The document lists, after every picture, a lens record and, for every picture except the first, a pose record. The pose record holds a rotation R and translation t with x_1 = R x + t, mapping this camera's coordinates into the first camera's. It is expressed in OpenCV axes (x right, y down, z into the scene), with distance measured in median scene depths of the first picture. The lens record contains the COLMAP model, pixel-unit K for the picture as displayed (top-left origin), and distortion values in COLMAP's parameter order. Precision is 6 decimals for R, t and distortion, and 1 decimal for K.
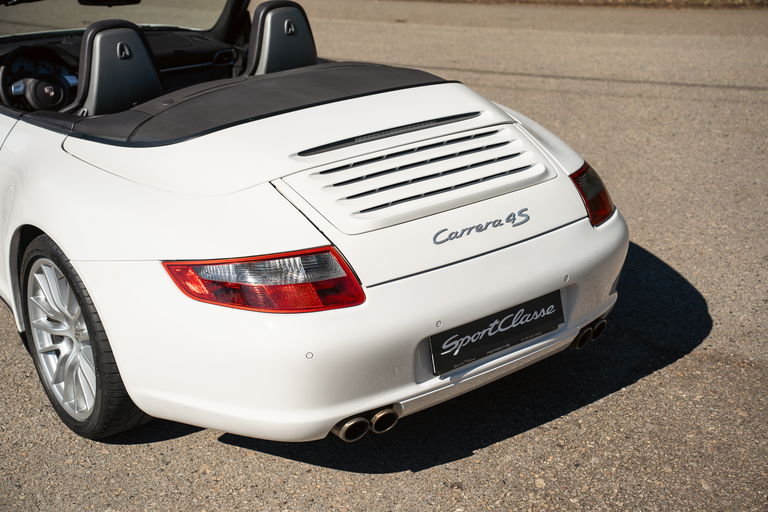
lens RADIAL K [[1022.6, 0, 381.7], [0, 1022.6, 256.3], [0, 0, 1]] dist [0.236540, 0.000000]
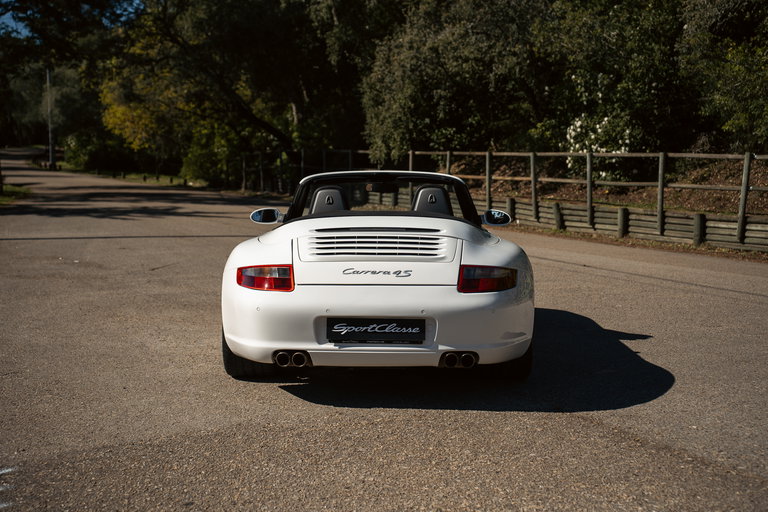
lens RADIAL K [[1068.0, 0, 382.6], [0, 1068.0, 257.8], [0, 0, 1]] dist [0.250423, 0.000000]
pose [[0.777171, 0.077453, -0.624505, 1.292077], [-0.250390, 0.948516, -0.193962, 0.313520], [0.577330, 0.307112, 0.756553, -0.459157]]
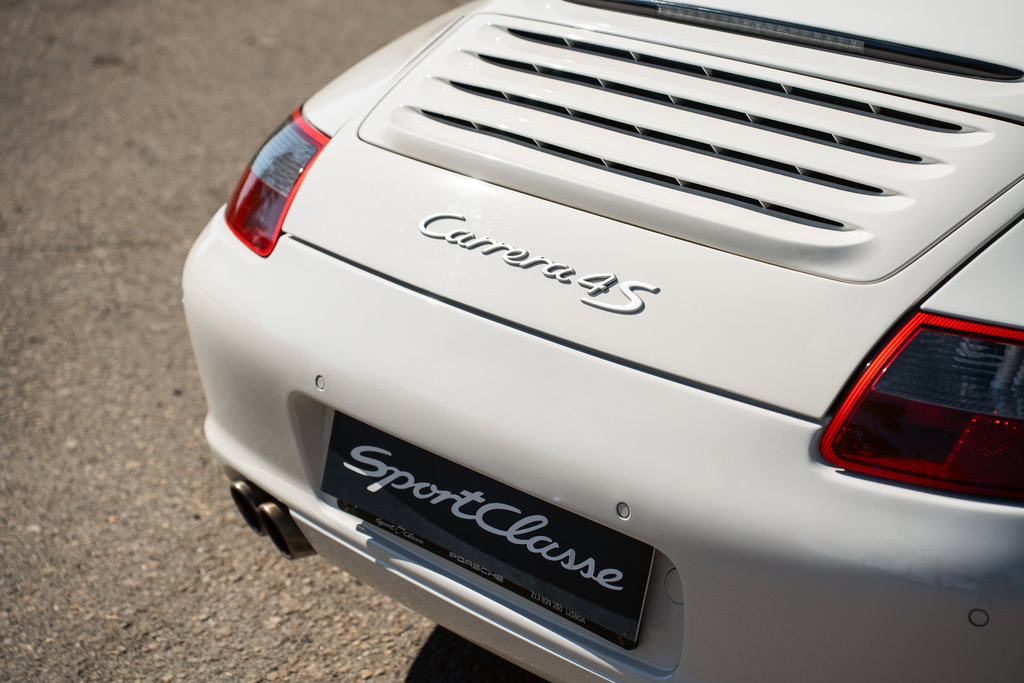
lens RADIAL K [[2110.4, 0, 509.8], [0, 2110.4, 343.6], [0, 0, 1]] dist [0.571843, 0.000000]
pose [[0.115891, 0.366292, -0.923255, 0.848750], [-0.378361, 0.875717, 0.299938, -0.238759], [0.918375, 0.314563, 0.240078, 0.793918]]
